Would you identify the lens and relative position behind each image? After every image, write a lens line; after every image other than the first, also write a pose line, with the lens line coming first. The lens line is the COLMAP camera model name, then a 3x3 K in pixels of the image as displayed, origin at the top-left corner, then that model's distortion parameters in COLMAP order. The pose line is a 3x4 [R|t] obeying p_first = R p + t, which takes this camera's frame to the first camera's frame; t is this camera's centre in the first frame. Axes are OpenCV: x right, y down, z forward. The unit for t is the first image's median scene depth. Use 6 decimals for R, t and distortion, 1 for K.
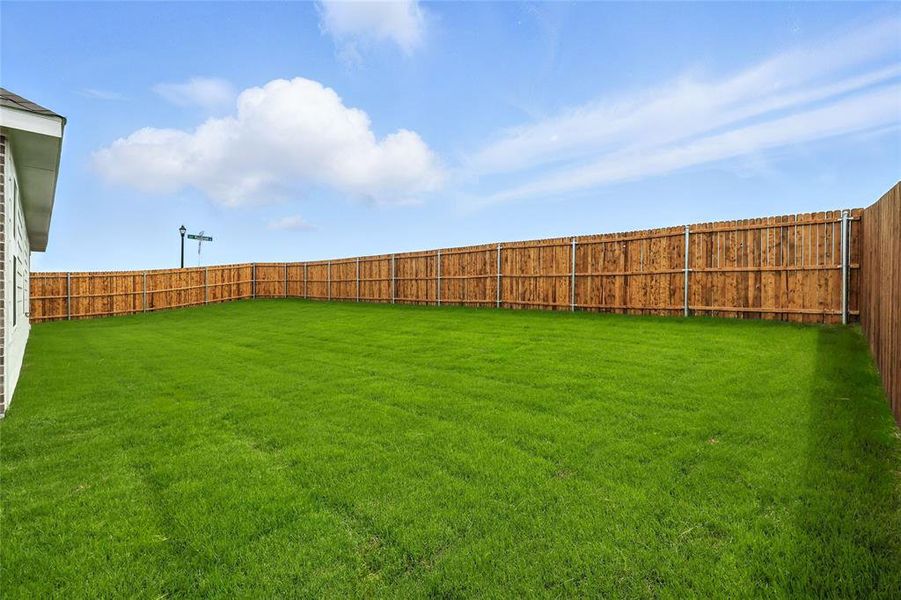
lens RADIAL K [[395.3, 0, 452.1], [0, 395.3, 294.4], [0, 0, 1]] dist [0.002817, 0.000185]
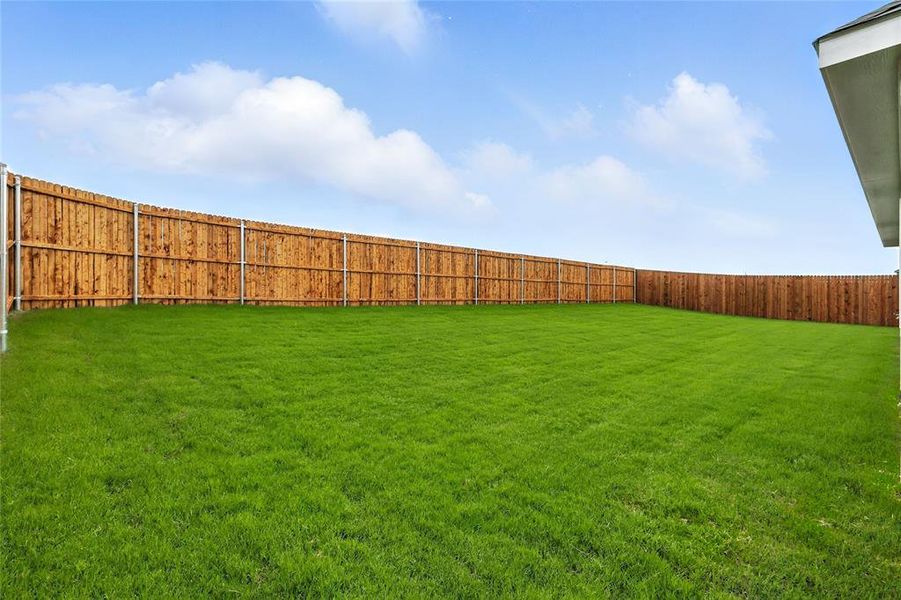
lens RADIAL K [[395.3, 0, 452.1], [0, 395.3, 294.4], [0, 0, 1]] dist [0.002817, 0.000185]
pose [[0.083466, -0.018753, 0.996334, -1.094839], [-0.017666, 0.999638, 0.020295, -0.017821], [-0.996354, -0.019295, 0.083105, 1.027394]]
